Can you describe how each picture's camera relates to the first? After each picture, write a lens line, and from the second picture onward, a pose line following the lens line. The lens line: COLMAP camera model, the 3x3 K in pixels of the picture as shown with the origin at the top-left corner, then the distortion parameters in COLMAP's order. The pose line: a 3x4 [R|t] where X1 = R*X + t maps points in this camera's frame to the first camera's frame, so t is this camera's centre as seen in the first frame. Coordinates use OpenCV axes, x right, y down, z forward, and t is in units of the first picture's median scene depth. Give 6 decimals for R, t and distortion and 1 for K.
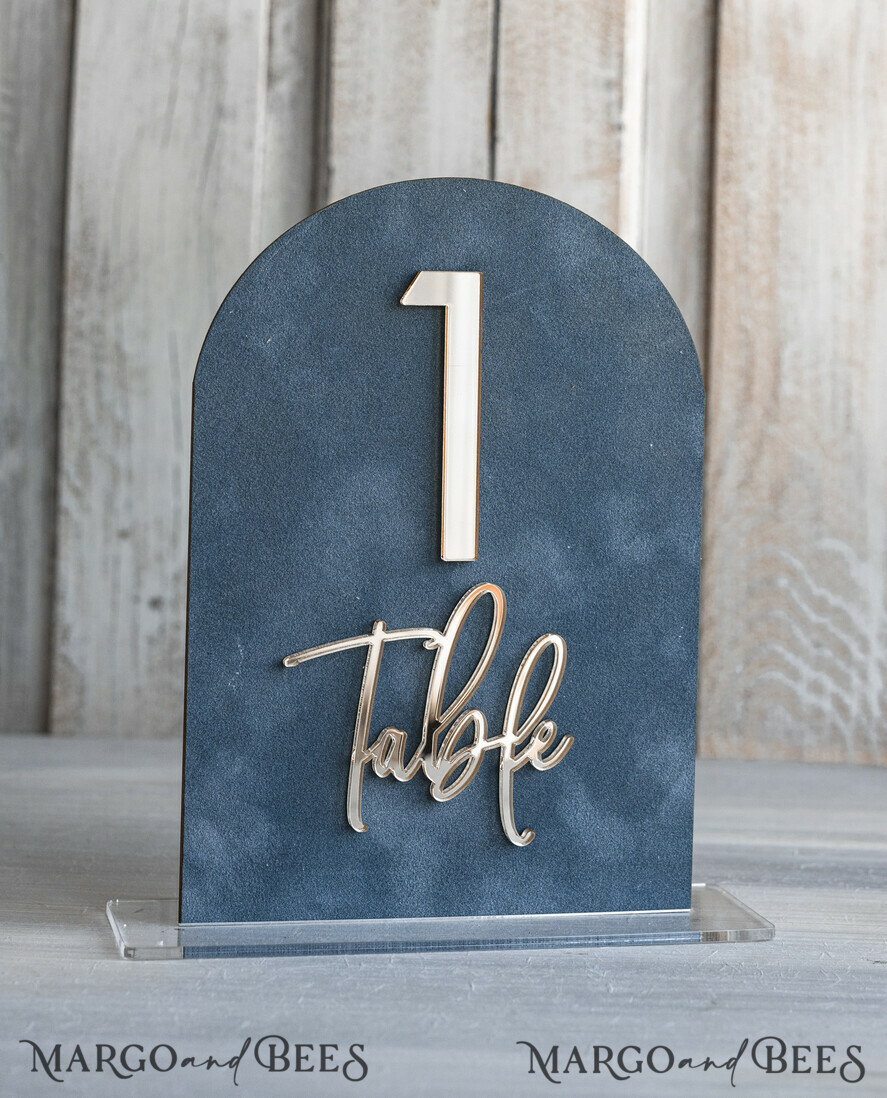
lens RADIAL K [[2600.1, 0, 410.7], [0, 2600.1, 321.9], [0, 0, 1]] dist [-0.003885, 0.000000]
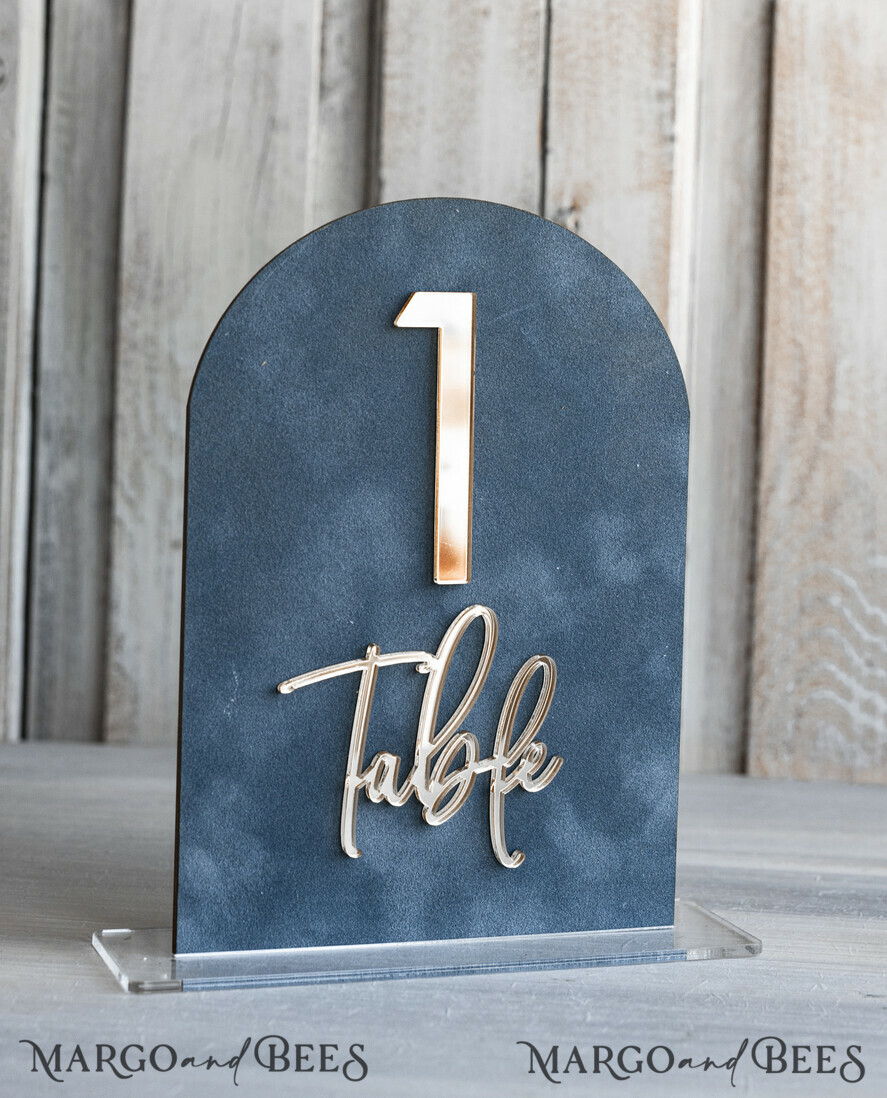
lens RADIAL K [[2600.1, 0, 391.6], [0, 2600.1, 355.5], [0, 0, 1]] dist [-0.003885, 0.000000]
pose [[0.996892, 0.004339, -0.078656, 0.052271], [-0.003108, 0.999871, 0.015756, -0.007725], [0.078714, -0.015463, 0.996777, 0.005494]]
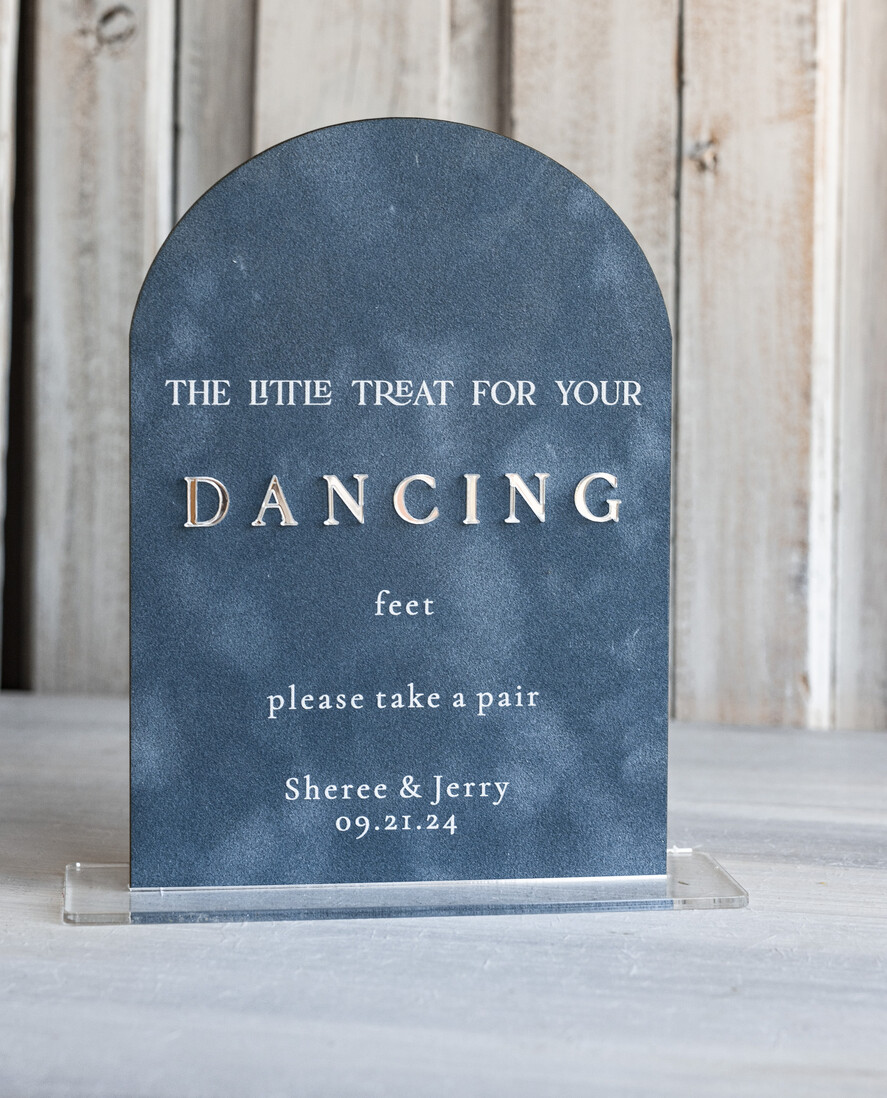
lens RADIAL K [[2600.1, 0, 387.4], [0, 2600.1, 412.6], [0, 0, 1]] dist [-0.003885, 0.000000]
pose [[0.977797, -0.010491, -0.209291, 0.125065], [0.019447, 0.998979, 0.040780, 0.009144], [0.208649, -0.043944, 0.977003, 0.045184]]
